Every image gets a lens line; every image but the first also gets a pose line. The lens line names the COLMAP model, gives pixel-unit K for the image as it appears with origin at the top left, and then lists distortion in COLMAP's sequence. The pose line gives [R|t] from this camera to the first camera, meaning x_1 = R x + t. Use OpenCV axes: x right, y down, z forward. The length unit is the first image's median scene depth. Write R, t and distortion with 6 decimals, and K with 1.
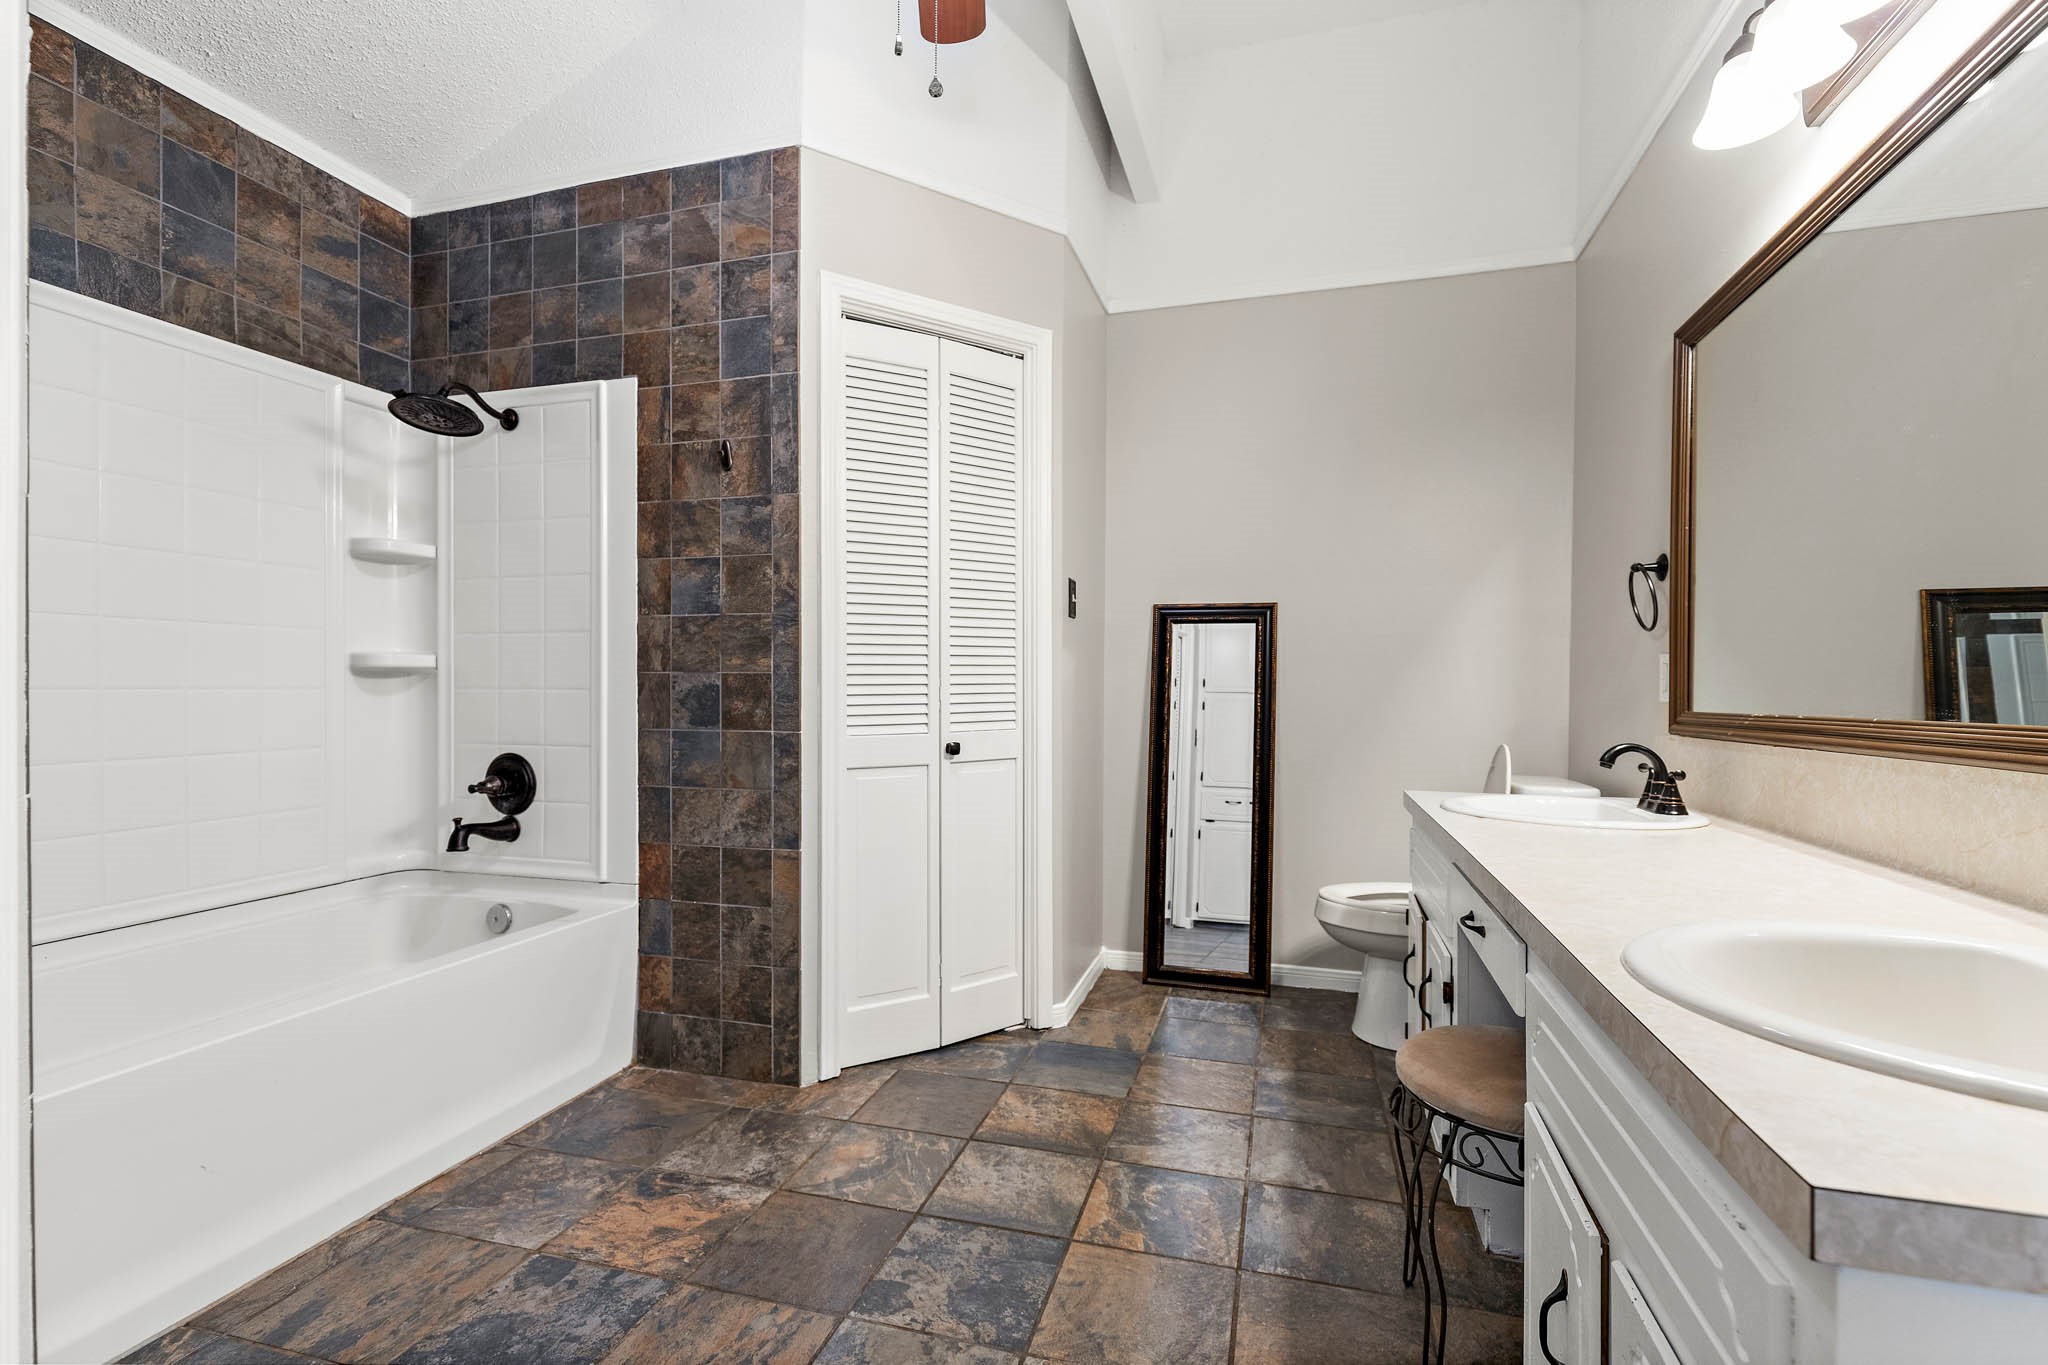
lens RADIAL K [[929.3, 0, 1026.8], [0, 929.3, 680.2], [0, 0, 1]] dist [0.017727, -0.004264]
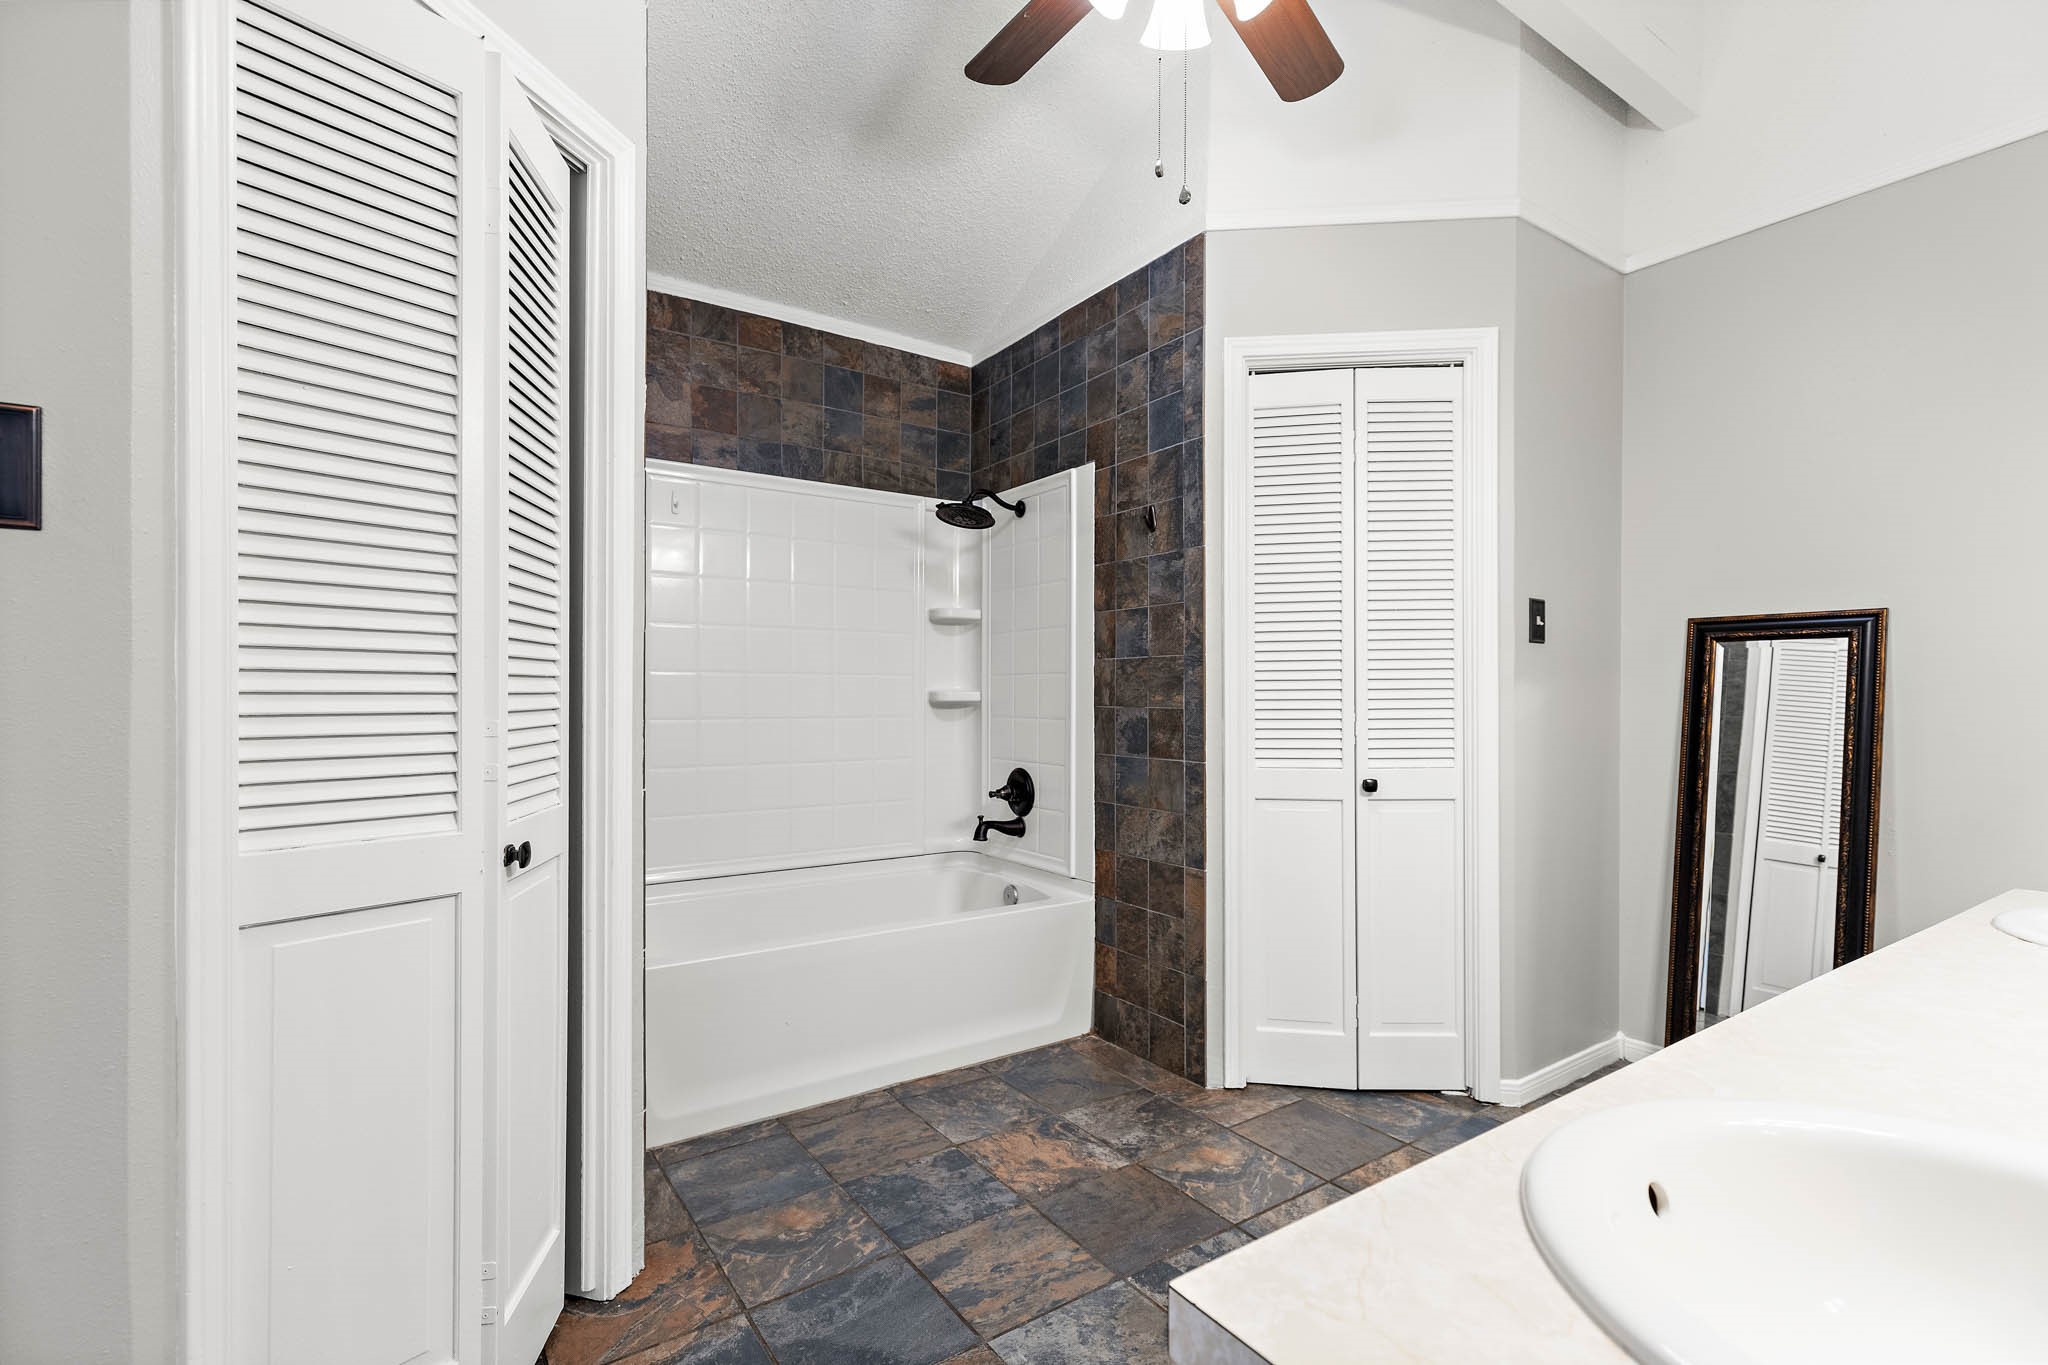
lens RADIAL K [[929.3, 0, 1026.8], [0, 929.3, 680.2], [0, 0, 1]] dist [0.017727, -0.004264]
pose [[0.775858, -0.012206, -0.630790, 0.281317], [0.004095, 0.999889, -0.014311, -0.026287], [0.630895, 0.008520, 0.775822, 0.015023]]
